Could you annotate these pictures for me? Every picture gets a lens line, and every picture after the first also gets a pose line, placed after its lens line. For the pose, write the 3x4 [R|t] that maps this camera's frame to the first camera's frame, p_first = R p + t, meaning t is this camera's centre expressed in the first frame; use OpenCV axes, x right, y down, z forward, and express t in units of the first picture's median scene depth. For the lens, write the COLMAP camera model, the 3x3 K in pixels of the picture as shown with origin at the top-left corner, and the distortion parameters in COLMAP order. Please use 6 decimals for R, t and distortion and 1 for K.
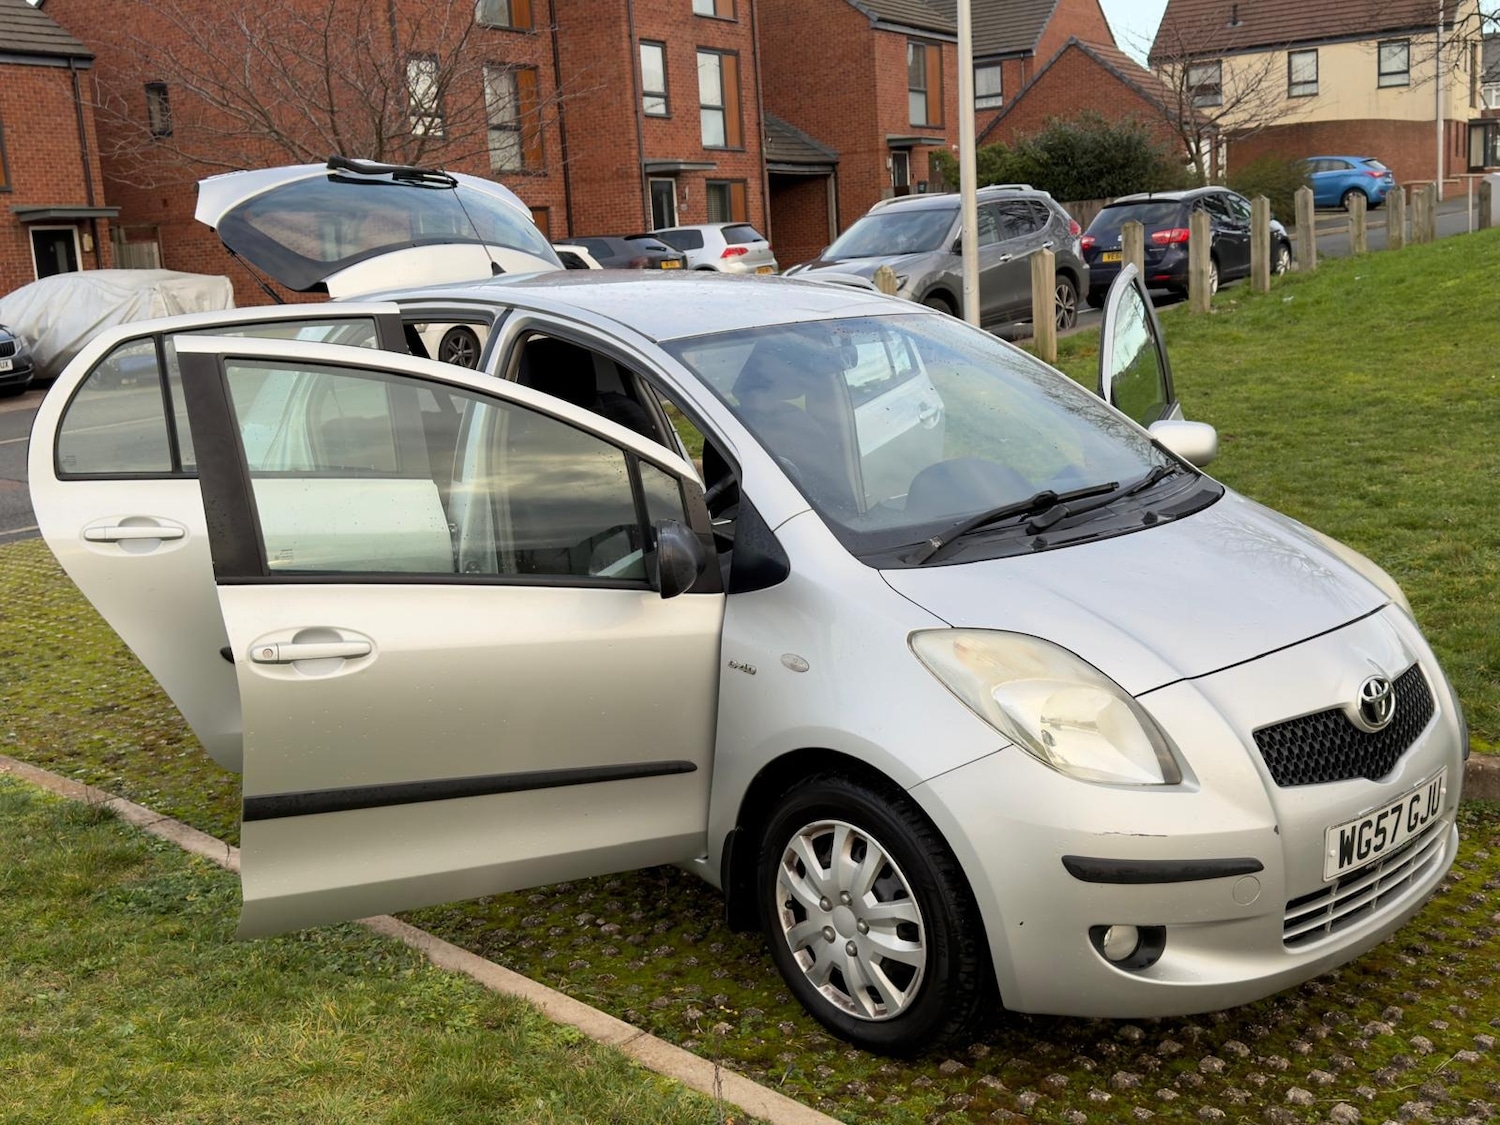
lens RADIAL K [[1707.9, 0, 750.0], [0, 1707.9, 562.5], [0, 0, 1]] dist [0.200688, -0.477395]
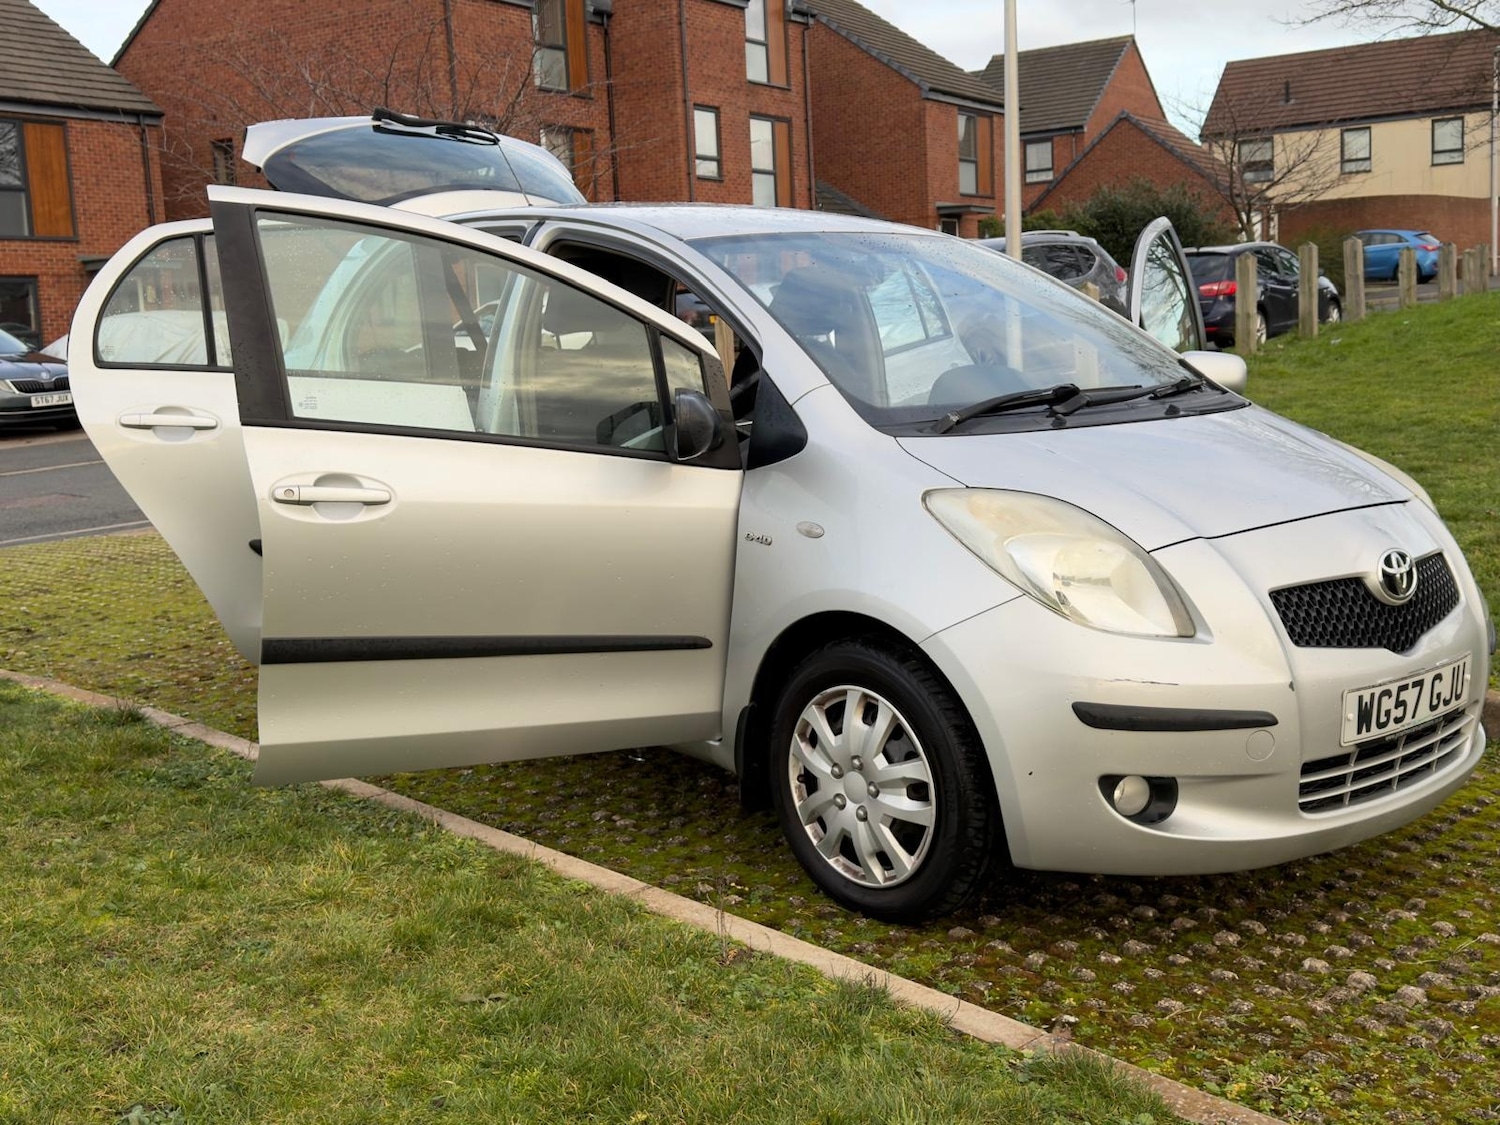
lens RADIAL K [[1708.8, 0, 736.2], [0, 1708.8, 556.5], [0, 0, 1]] dist [0.200992, -0.488523]
pose [[0.999215, 0.017676, -0.035443, 0.018500], [-0.019409, 0.998601, -0.049182, 0.122673], [0.034524, 0.049831, 0.998161, -0.002598]]
